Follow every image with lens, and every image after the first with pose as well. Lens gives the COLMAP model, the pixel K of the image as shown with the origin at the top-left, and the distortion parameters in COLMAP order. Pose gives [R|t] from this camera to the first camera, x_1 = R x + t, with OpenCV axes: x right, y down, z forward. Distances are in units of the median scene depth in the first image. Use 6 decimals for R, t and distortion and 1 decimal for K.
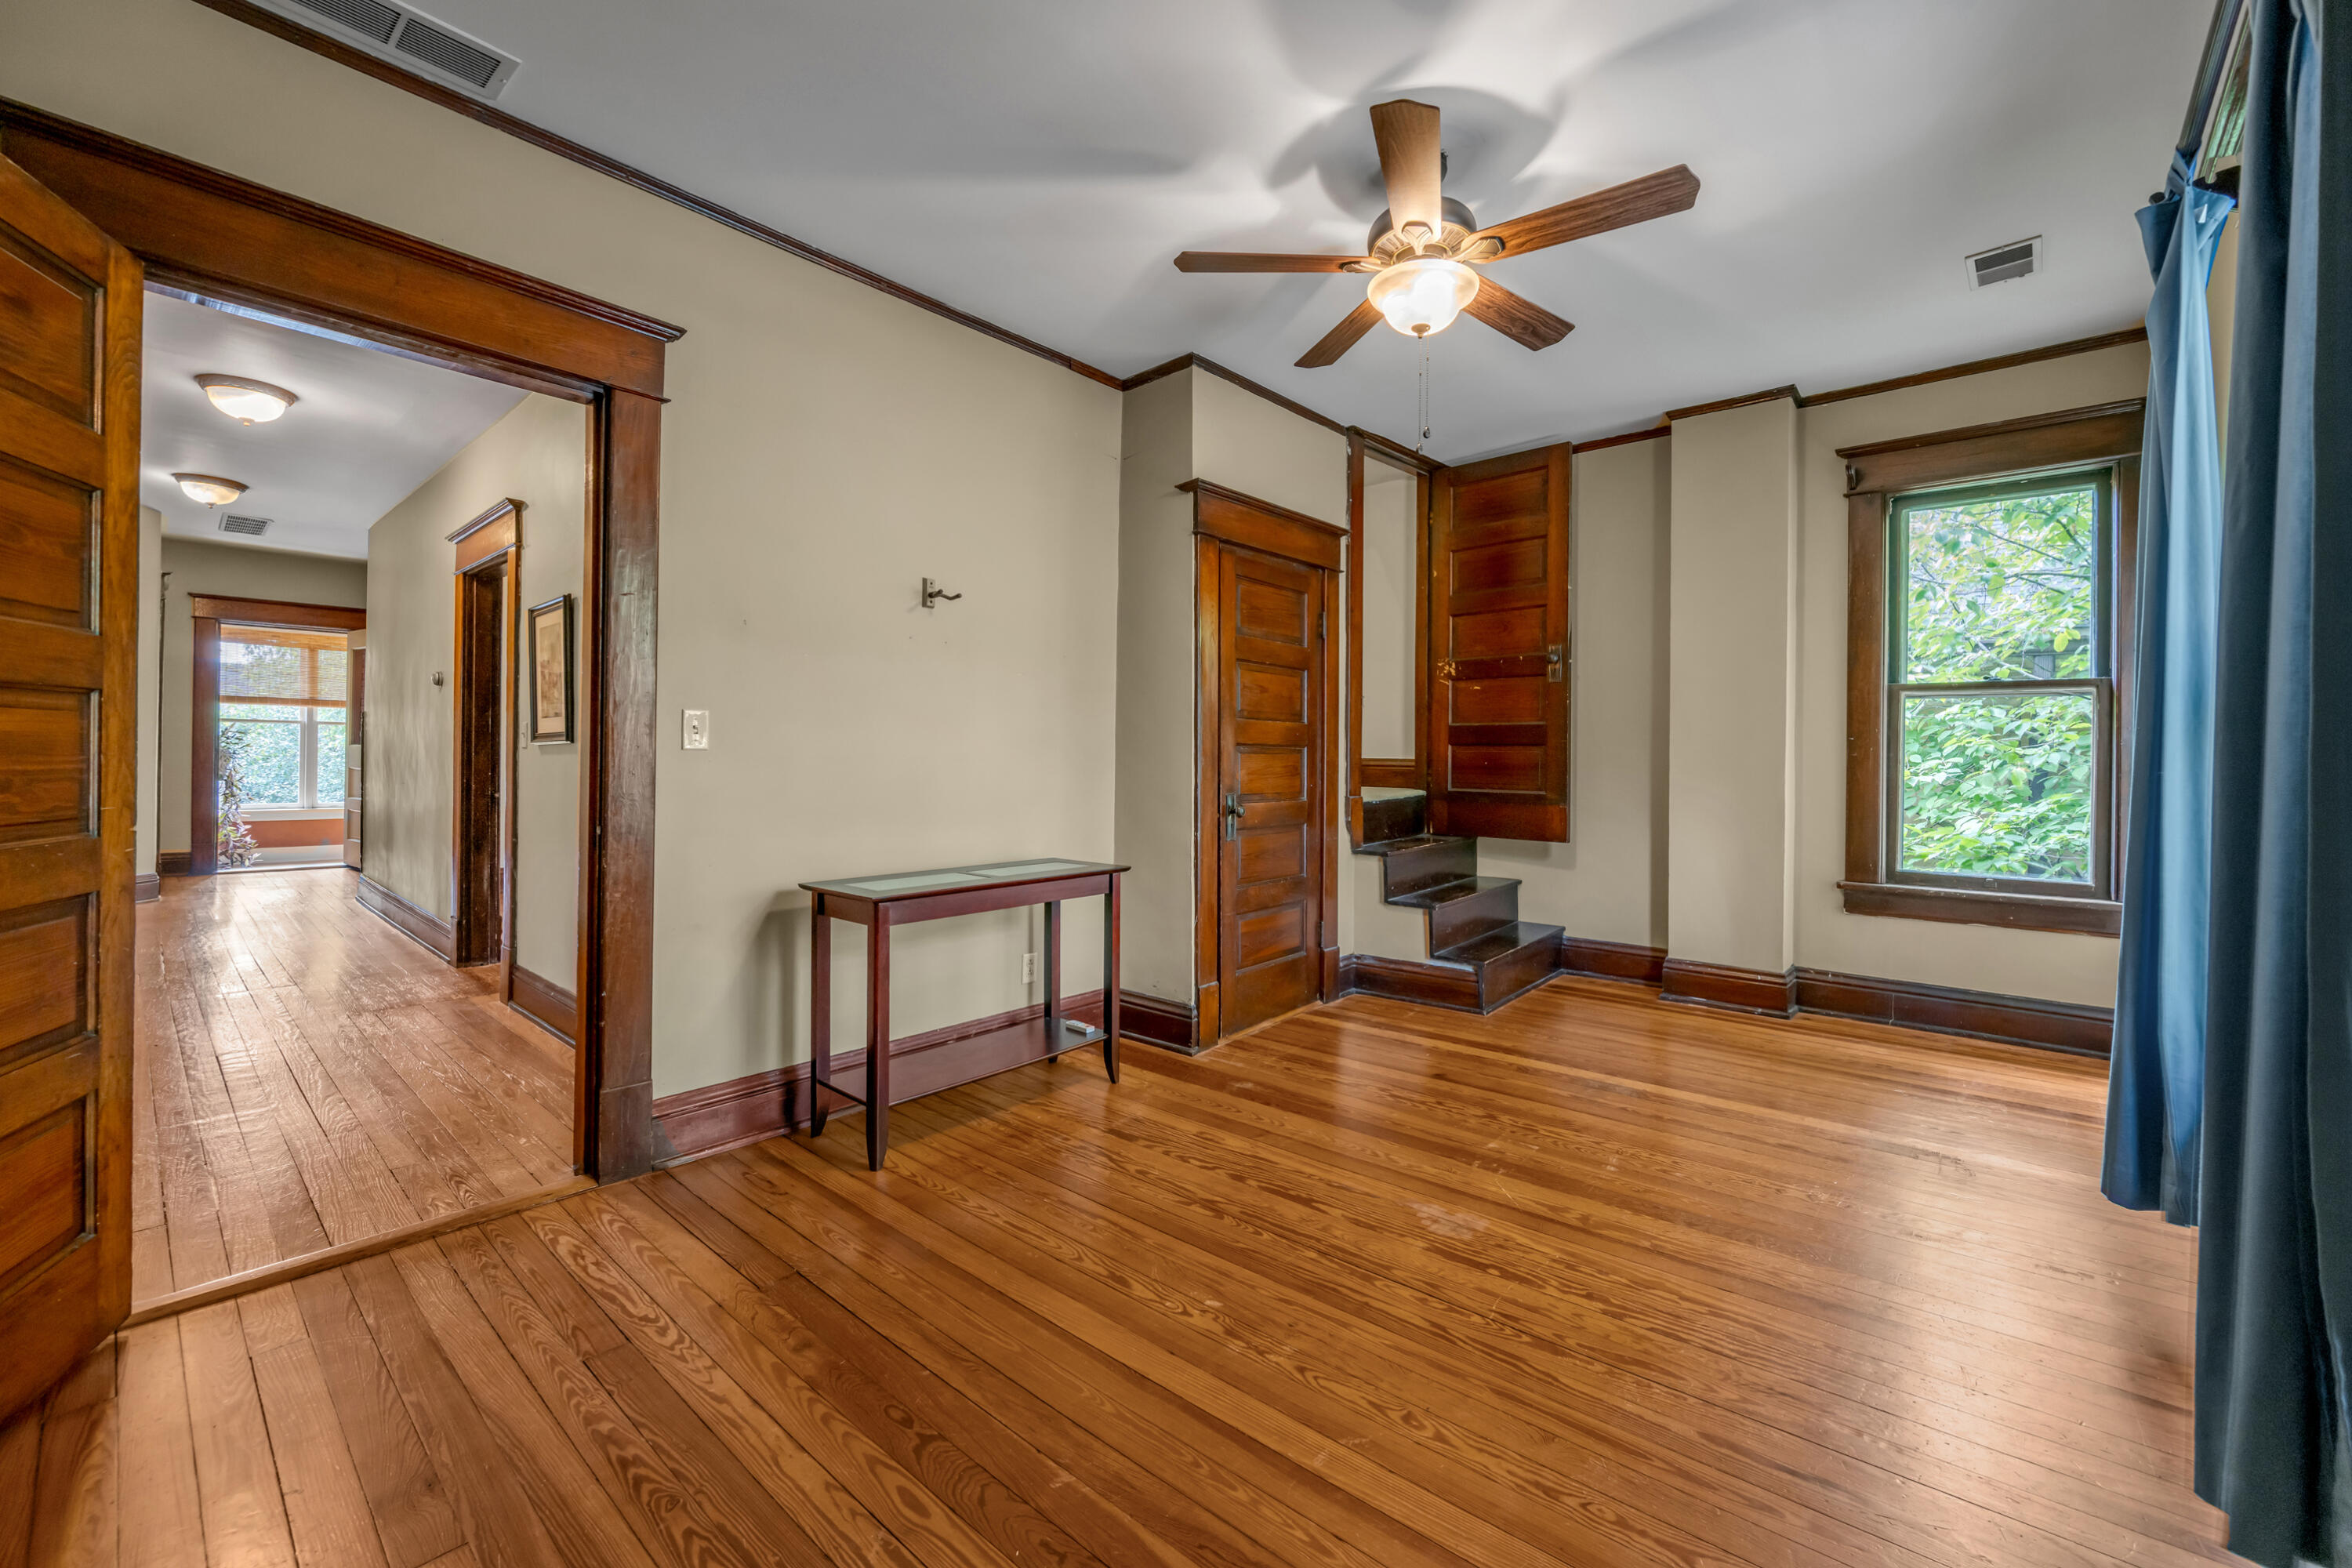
lens RADIAL K [[933.3, 0, 1207.6], [0, 933.3, 745.4], [0, 0, 1]] dist [-0.000709, -0.000012]
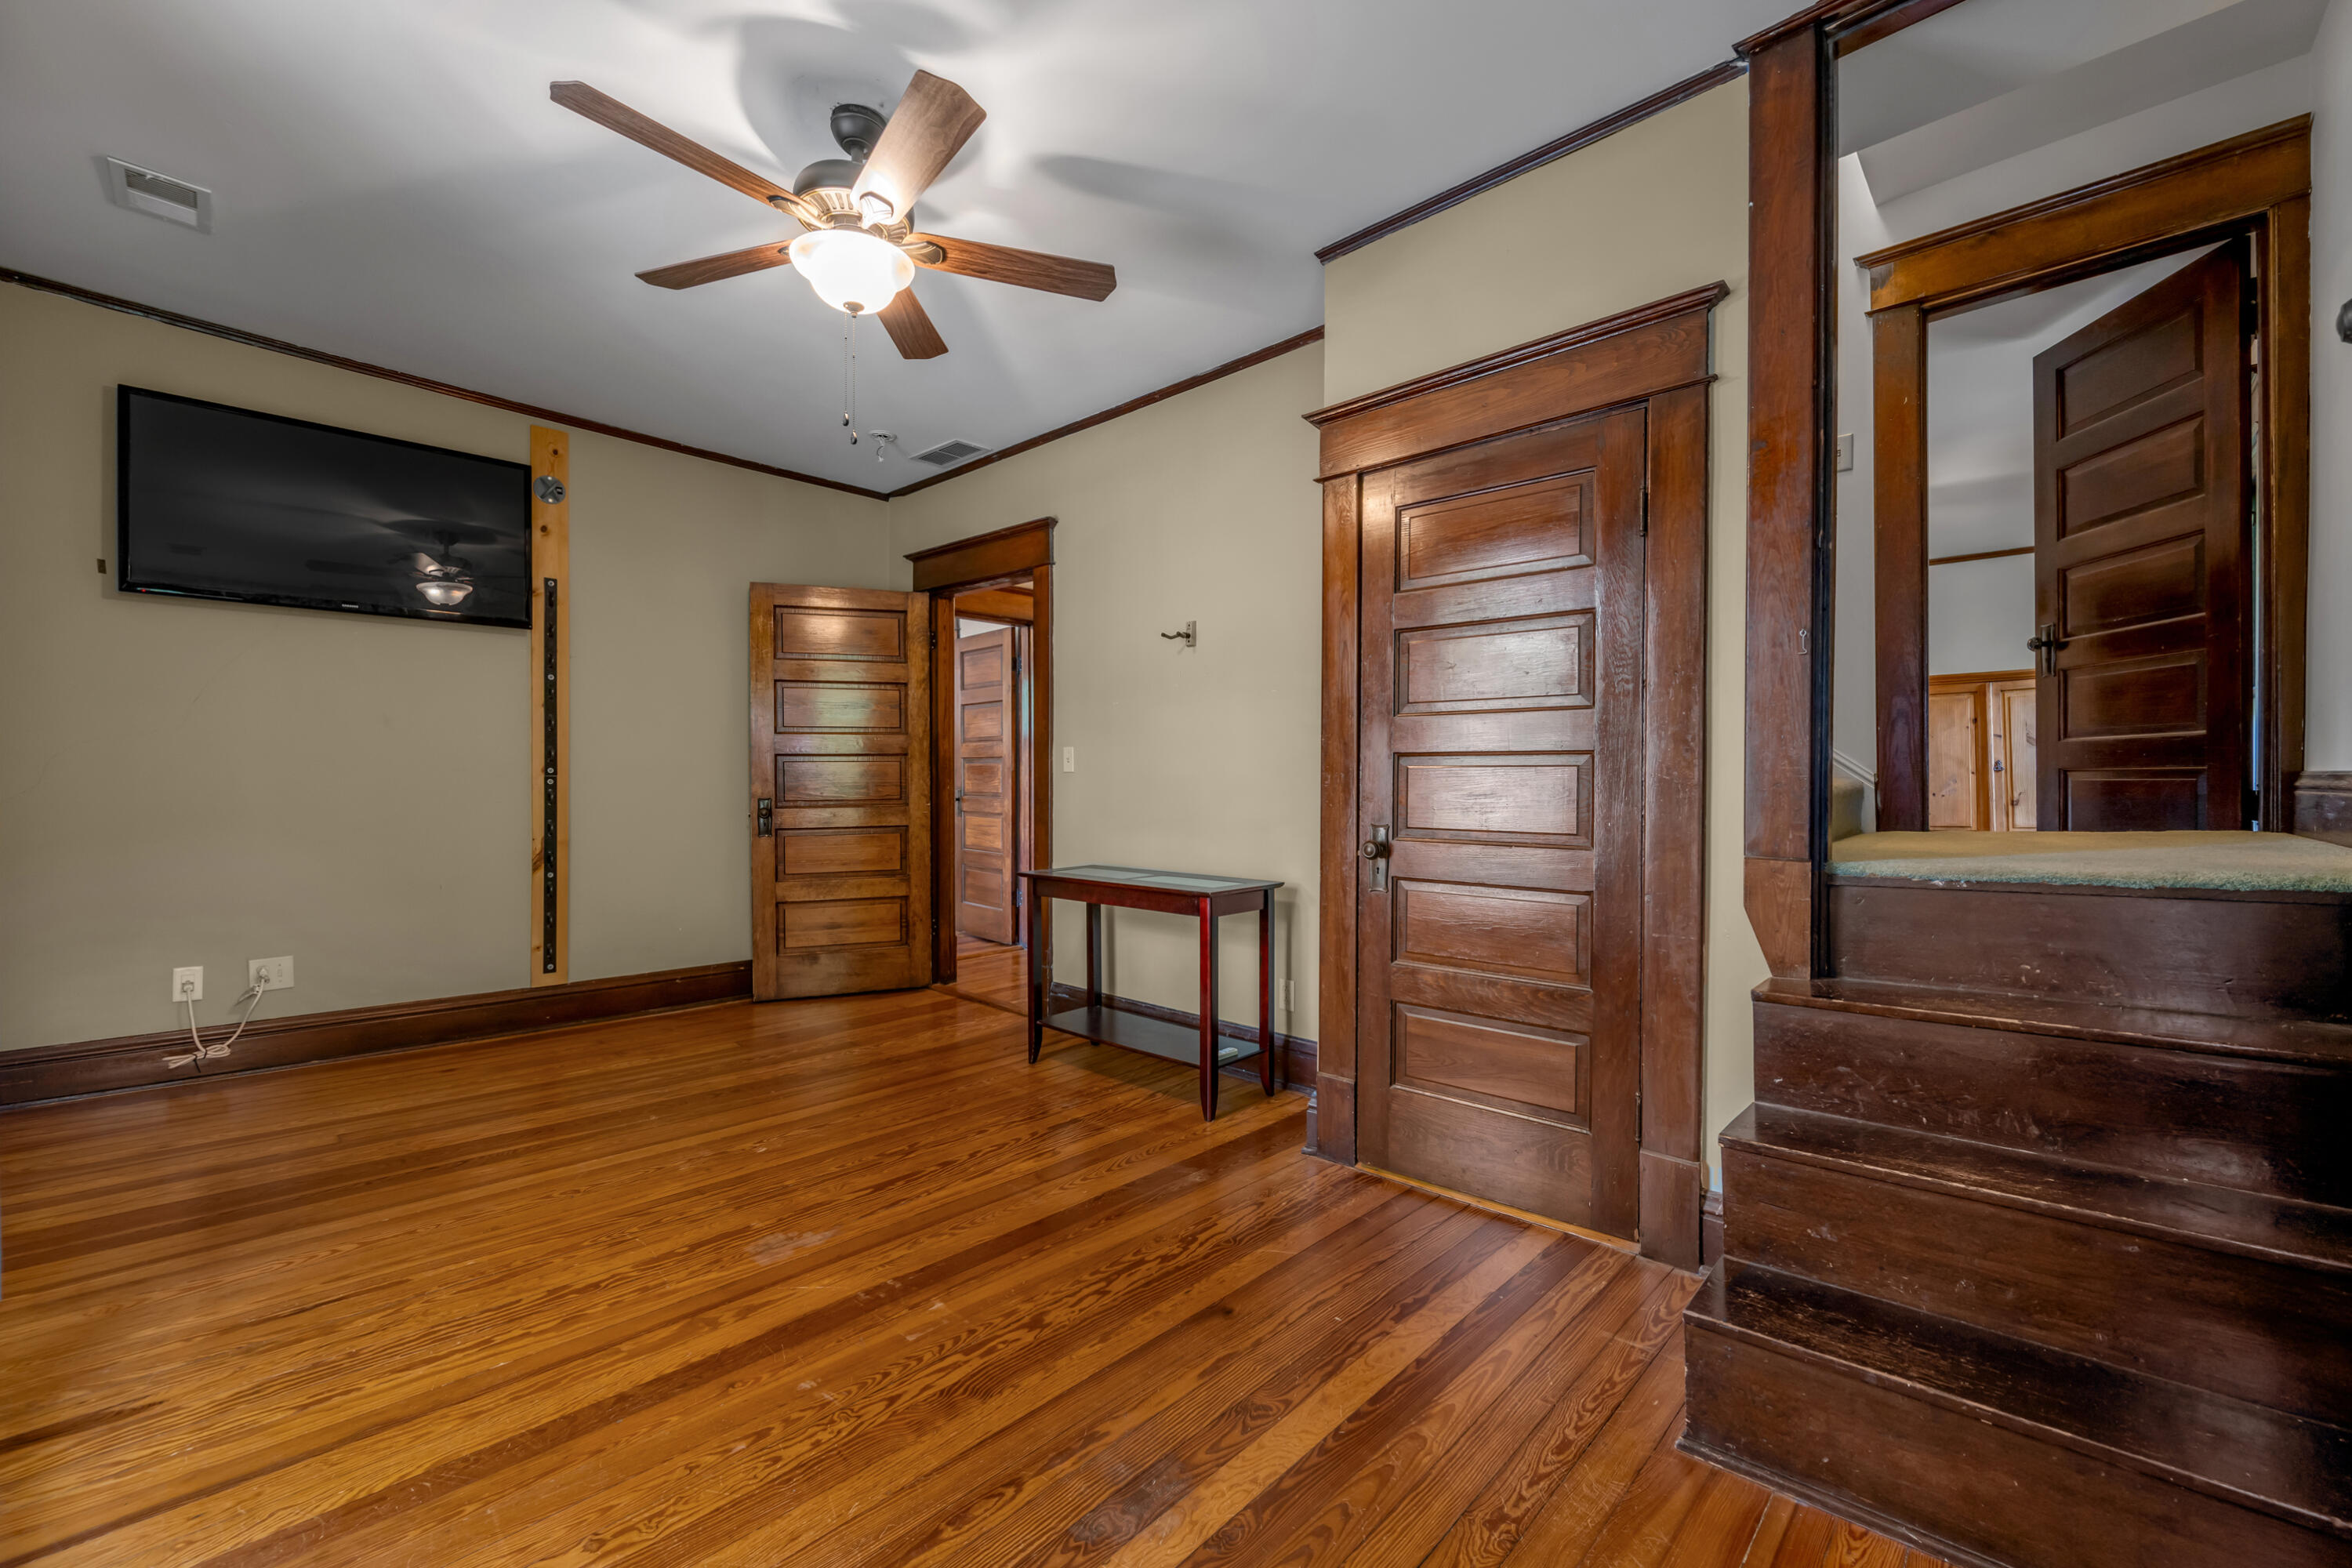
lens RADIAL K [[958.1, 0, 1187.9], [0, 958.1, 772.6], [0, 0, 1]] dist [-0.002162, 0.000136]
pose [[-0.045246, -0.009185, -0.998934, 0.879070], [0.015536, 0.999830, -0.009897, 0.020457], [0.998855, -0.015967, -0.045096, 1.038653]]
